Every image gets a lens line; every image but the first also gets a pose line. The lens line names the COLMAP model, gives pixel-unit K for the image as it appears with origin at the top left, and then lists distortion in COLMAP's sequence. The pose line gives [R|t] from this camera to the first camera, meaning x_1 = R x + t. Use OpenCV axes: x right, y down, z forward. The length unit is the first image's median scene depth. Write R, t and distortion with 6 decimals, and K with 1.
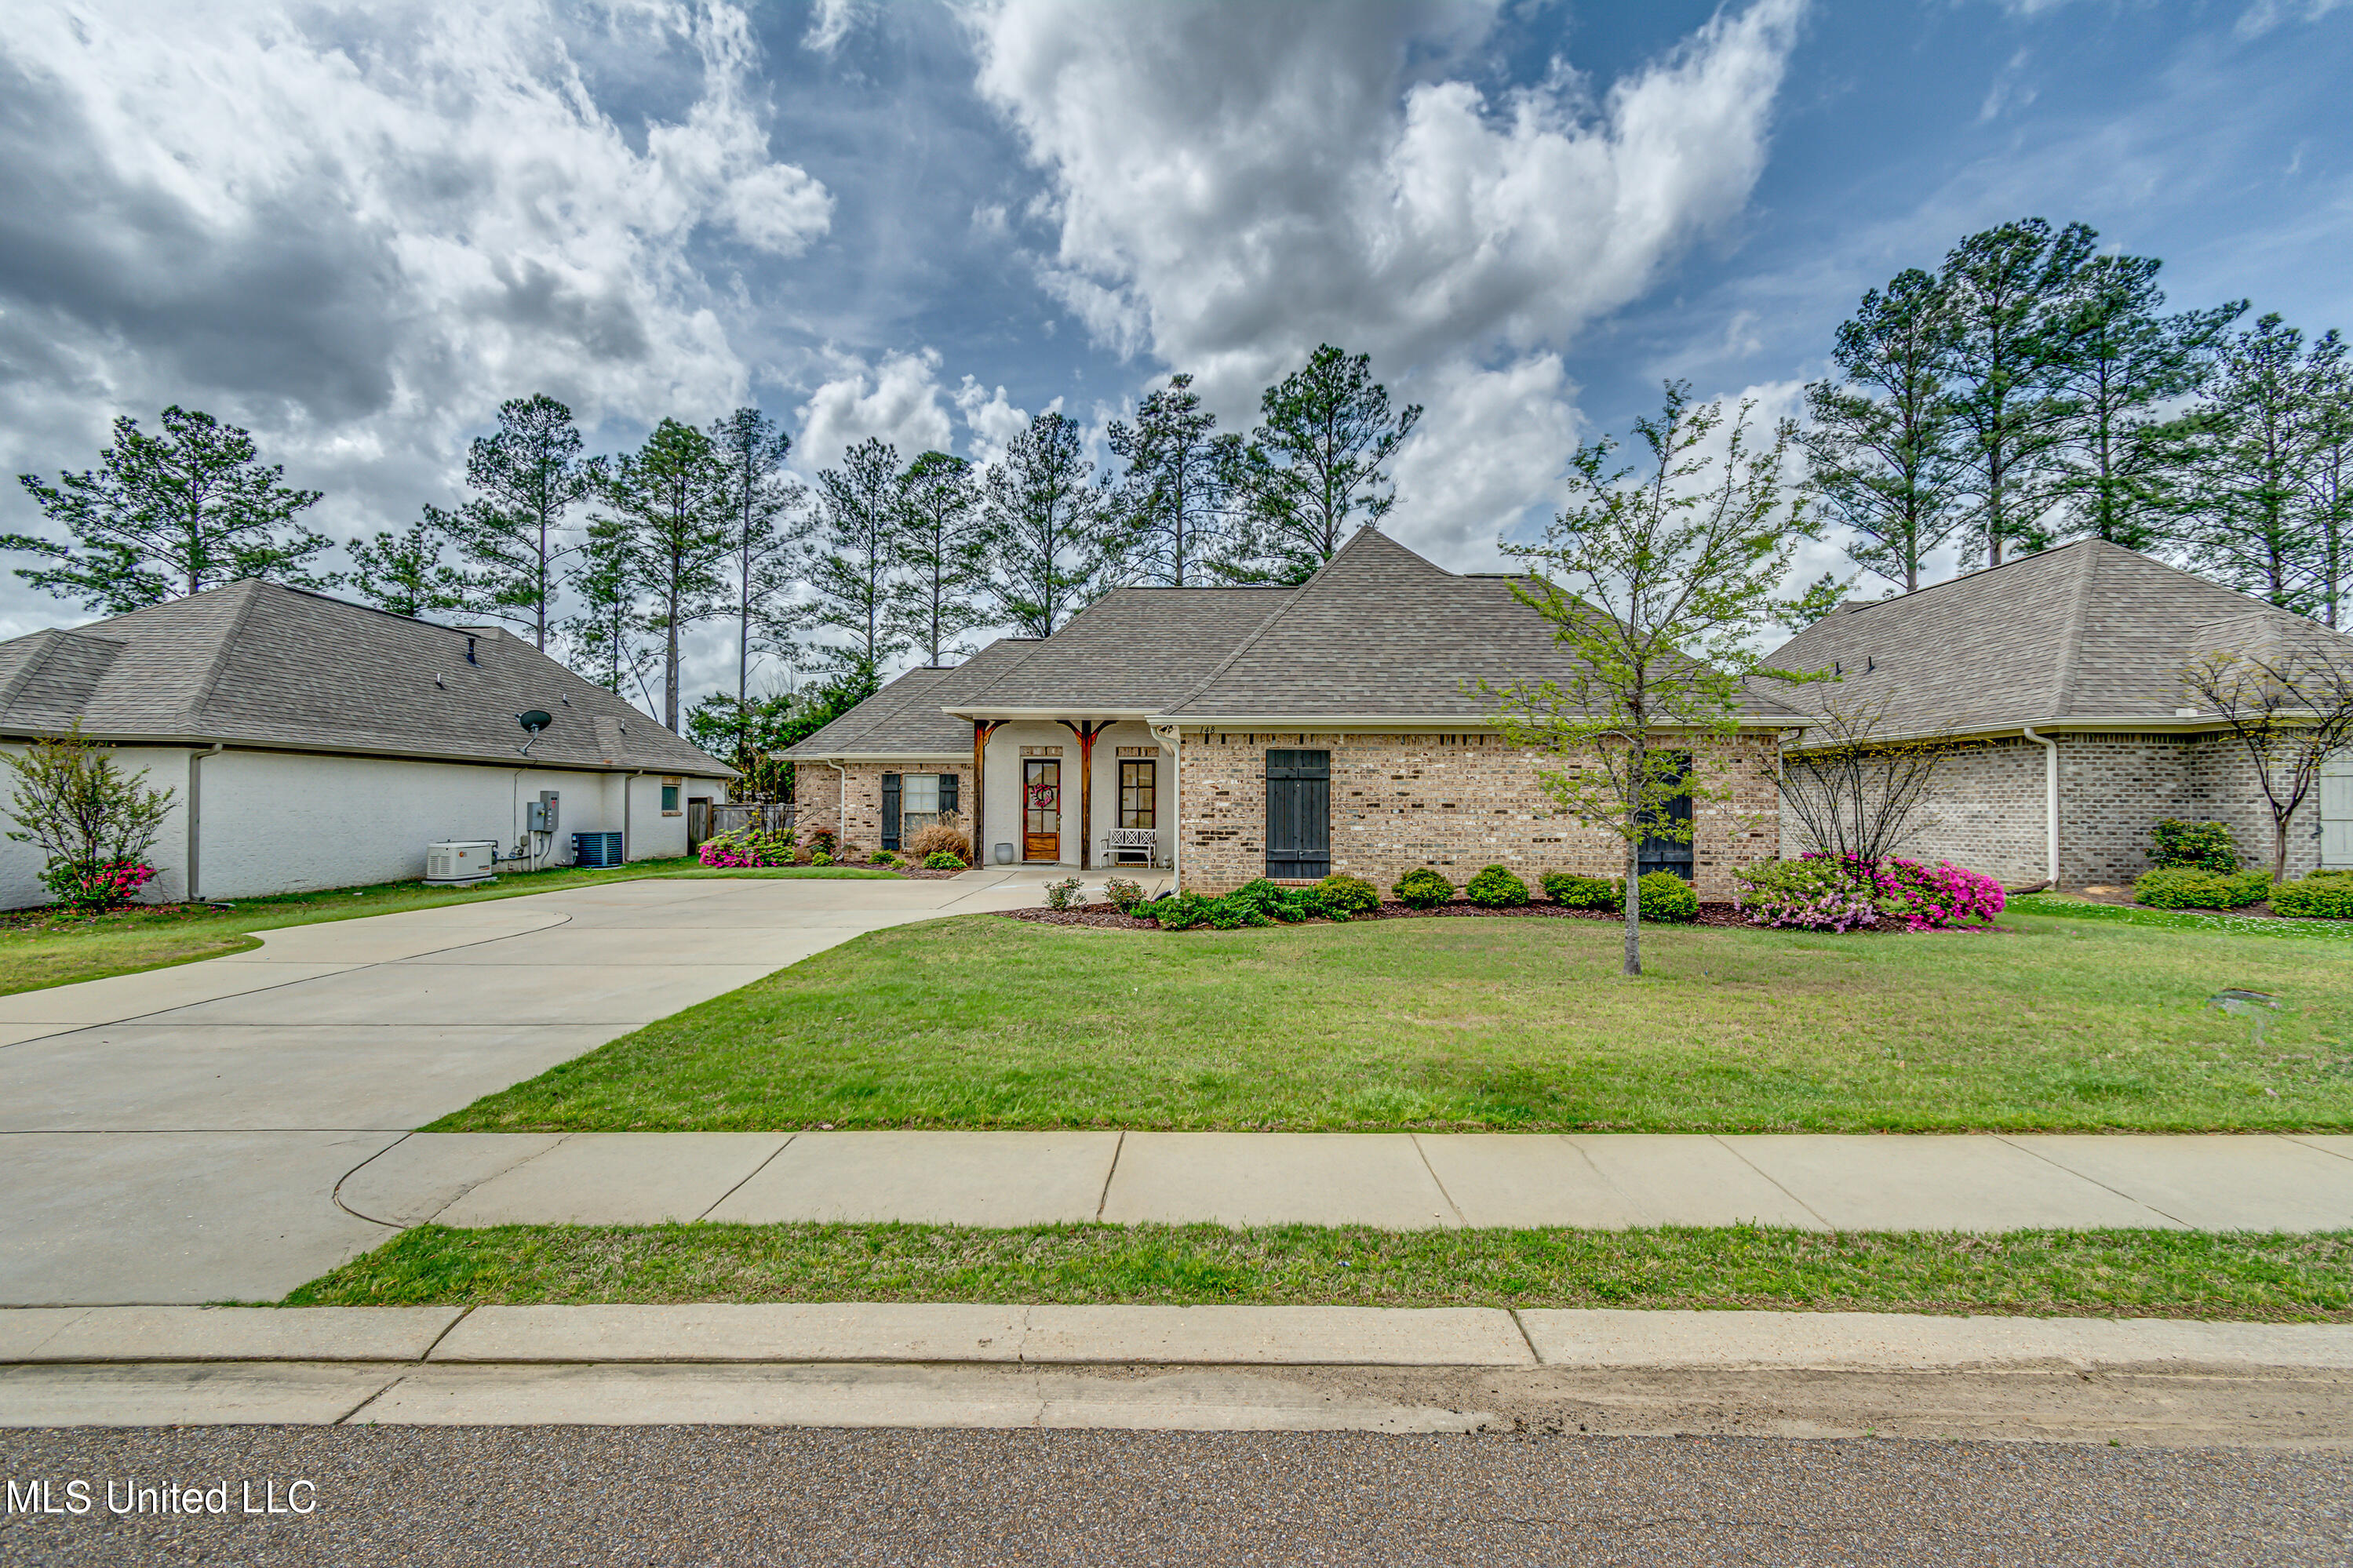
lens RADIAL K [[1041.4, 0, 1190.9], [0, 1041.4, 775.7], [0, 0, 1]] dist [0.000661, -0.000235]
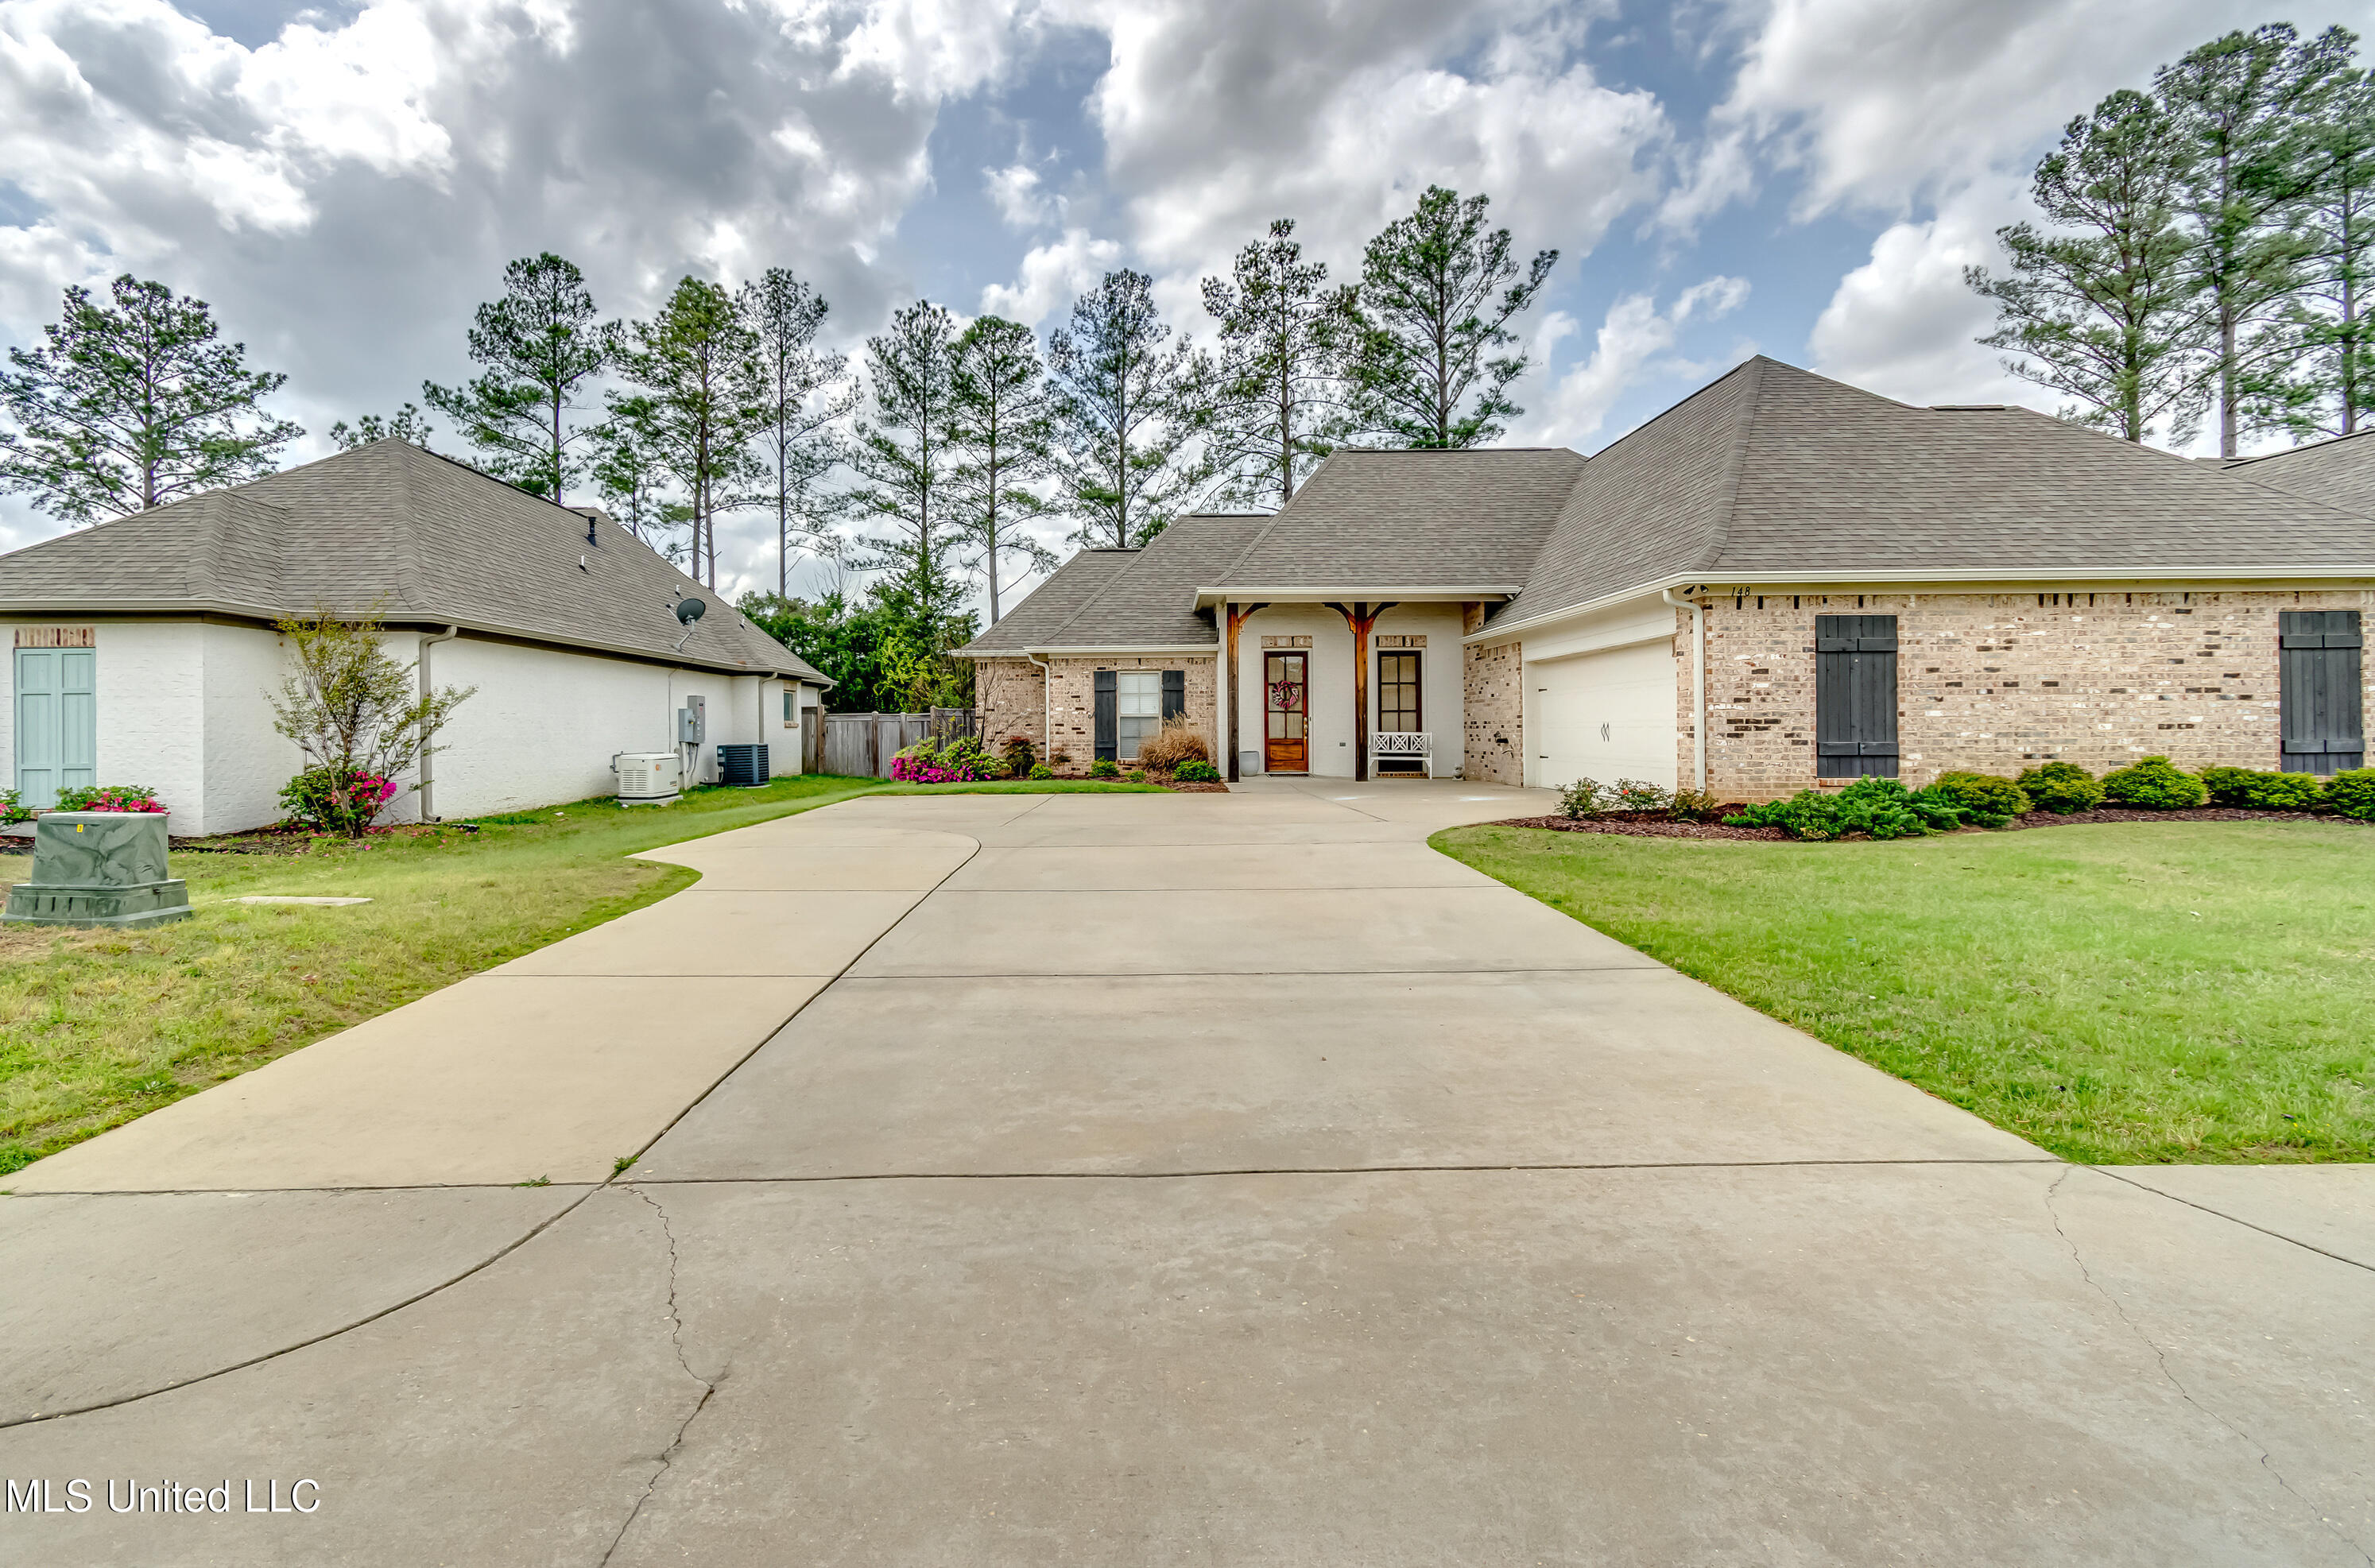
lens RADIAL K [[1127.7, 0, 1119.4], [0, 1127.7, 725.7], [0, 0, 1]] dist [0.001236, -0.000668]
pose [[0.999923, -0.010285, -0.006954, -0.268855], [0.010472, 0.999569, 0.027425, 0.017739], [0.006669, -0.027496, 0.999600, 0.084572]]
